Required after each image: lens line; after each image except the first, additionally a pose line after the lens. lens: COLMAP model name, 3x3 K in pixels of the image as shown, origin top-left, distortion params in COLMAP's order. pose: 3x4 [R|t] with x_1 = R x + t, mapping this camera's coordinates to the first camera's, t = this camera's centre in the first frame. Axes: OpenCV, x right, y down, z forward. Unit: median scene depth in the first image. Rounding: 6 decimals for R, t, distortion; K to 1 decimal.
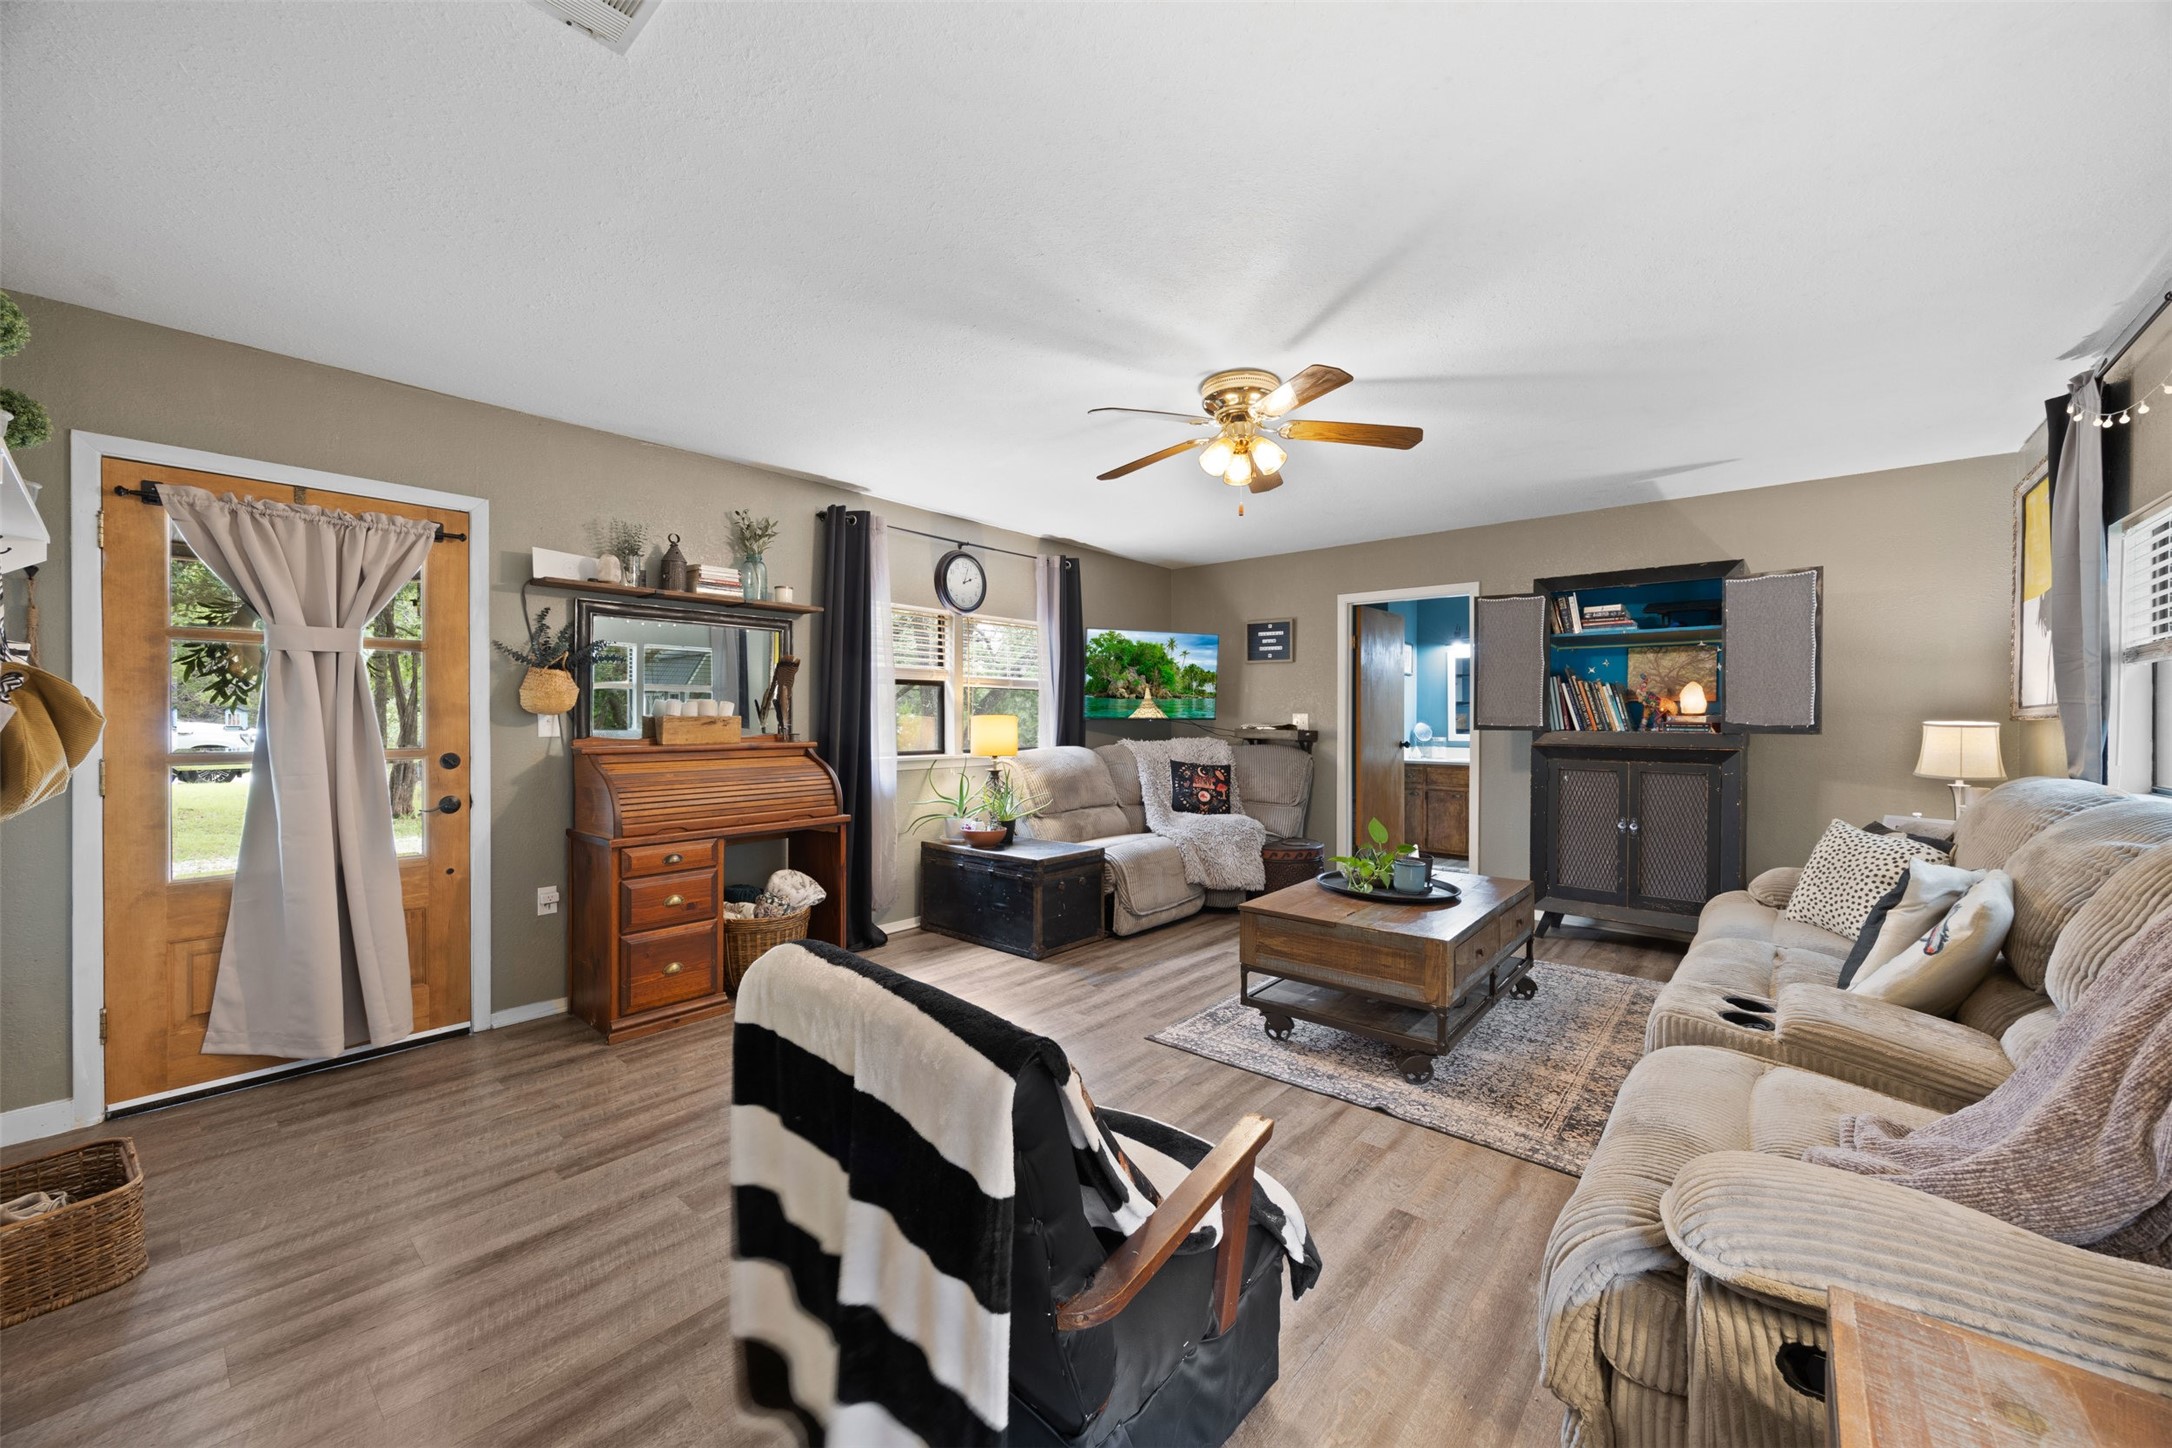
lens RADIAL K [[839.8, 0, 1074.3], [0, 839.8, 723.1], [0, 0, 1]] dist [-0.003058, 0.000510]
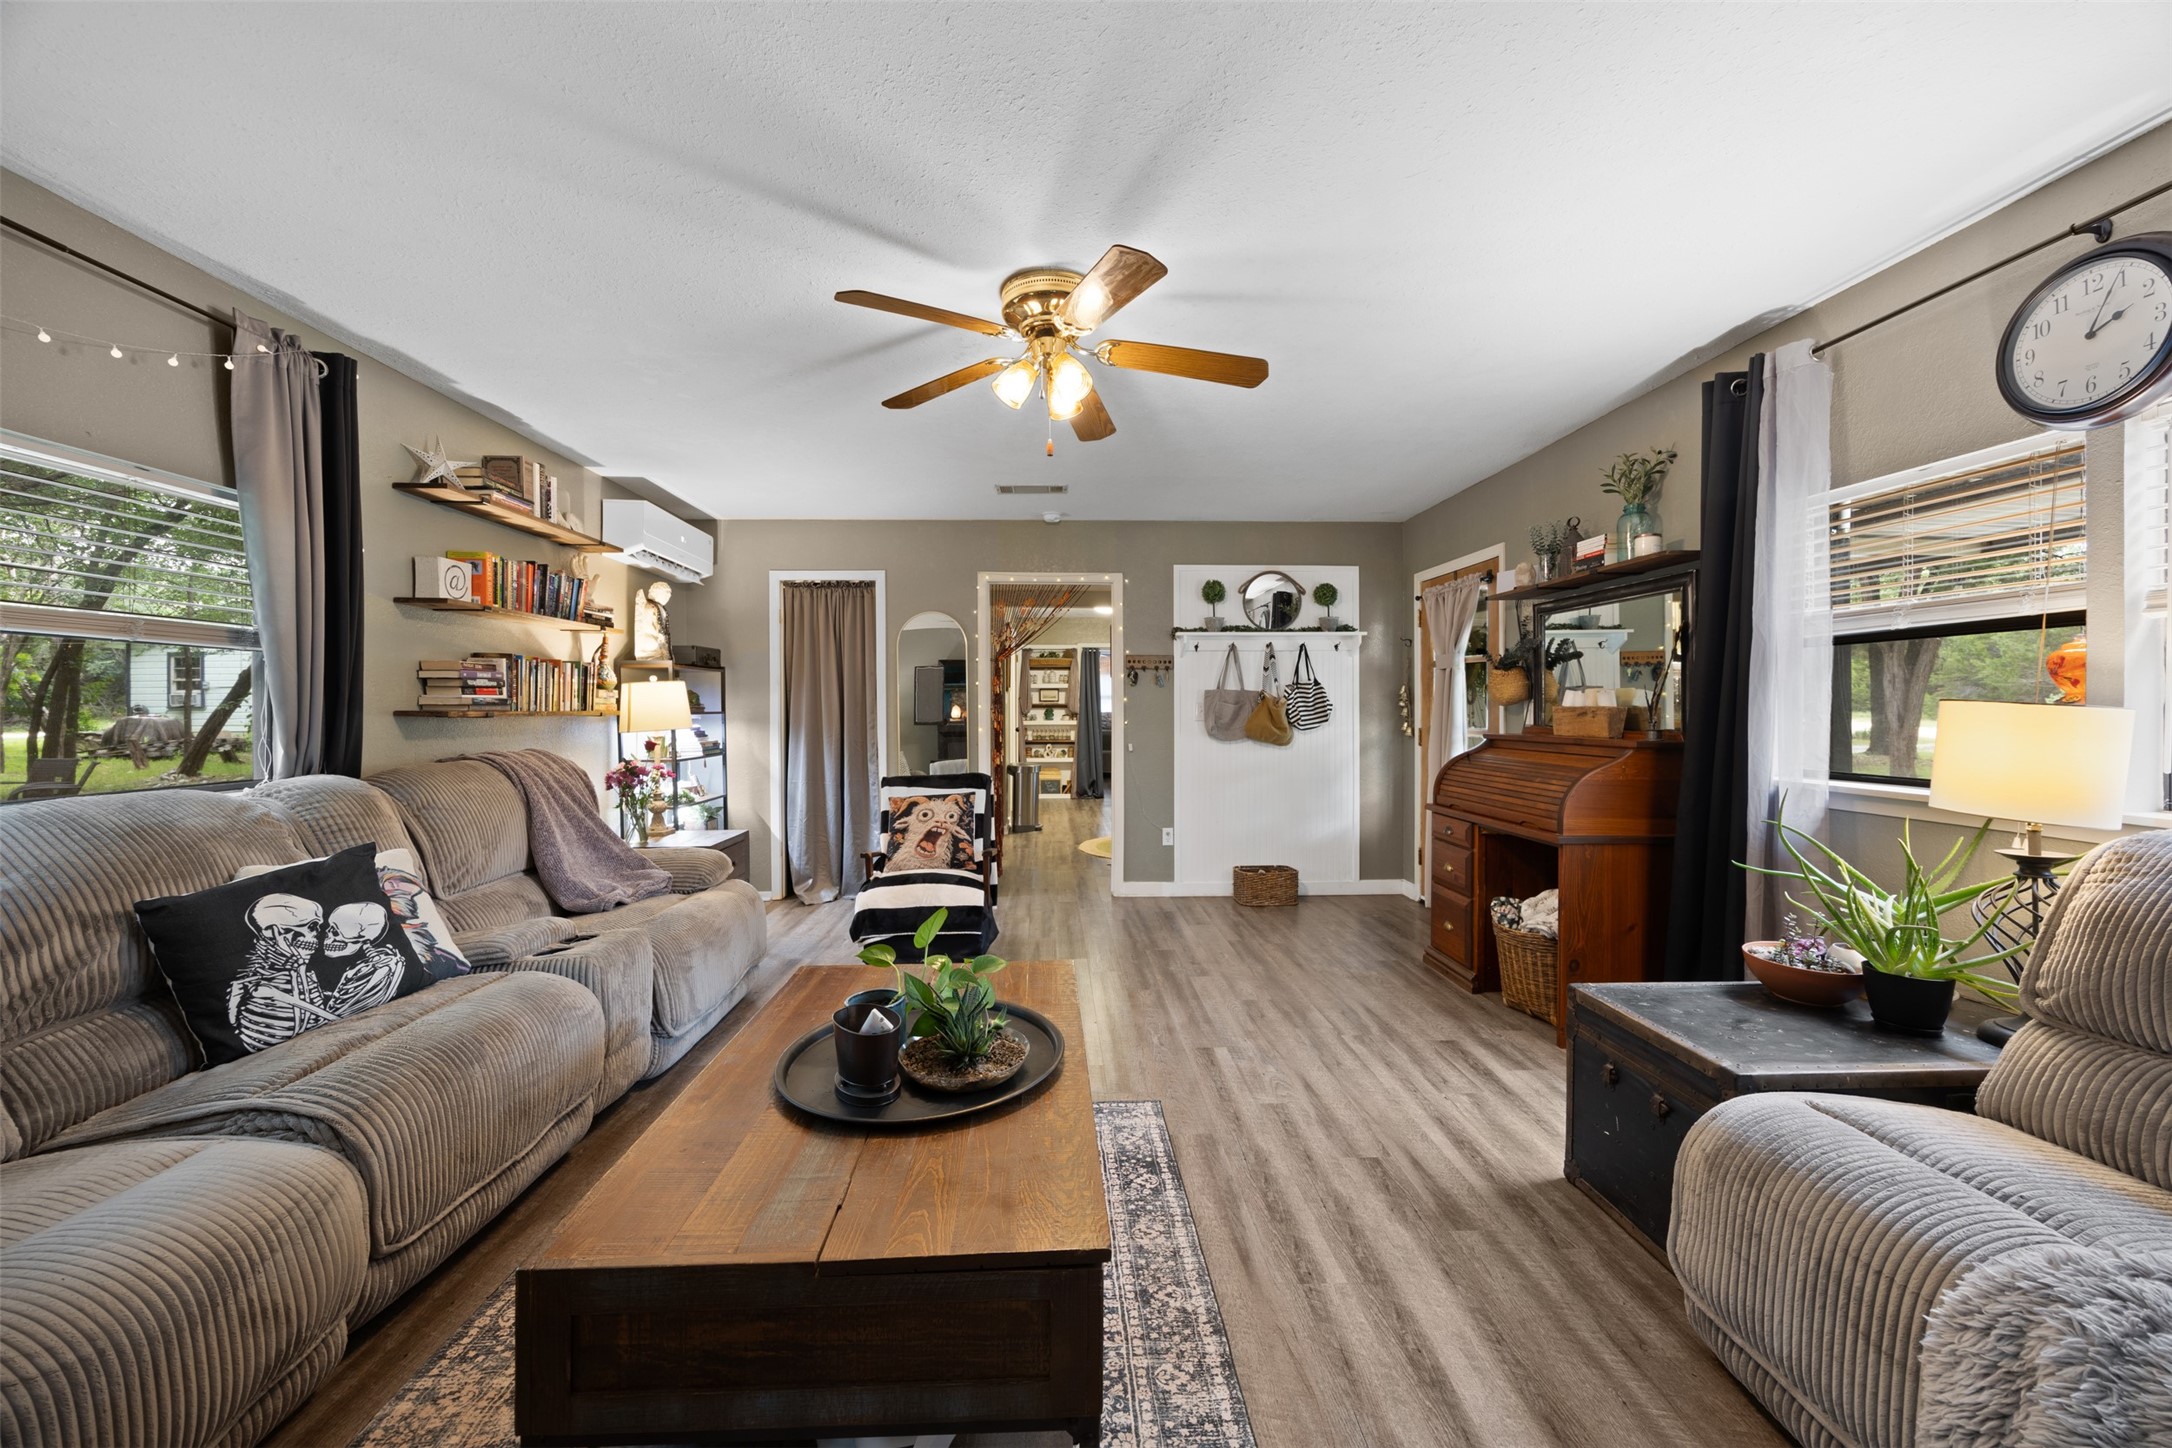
lens RADIAL K [[839.8, 0, 1079.5], [0, 839.8, 716.5], [0, 0, 1]] dist [-0.003058, 0.000510]
pose [[-0.742916, 0.003017, -0.669378, 0.556765], [-0.004881, 0.999939, 0.009923, -0.004073], [0.669367, 0.010639, -0.742856, 1.258404]]
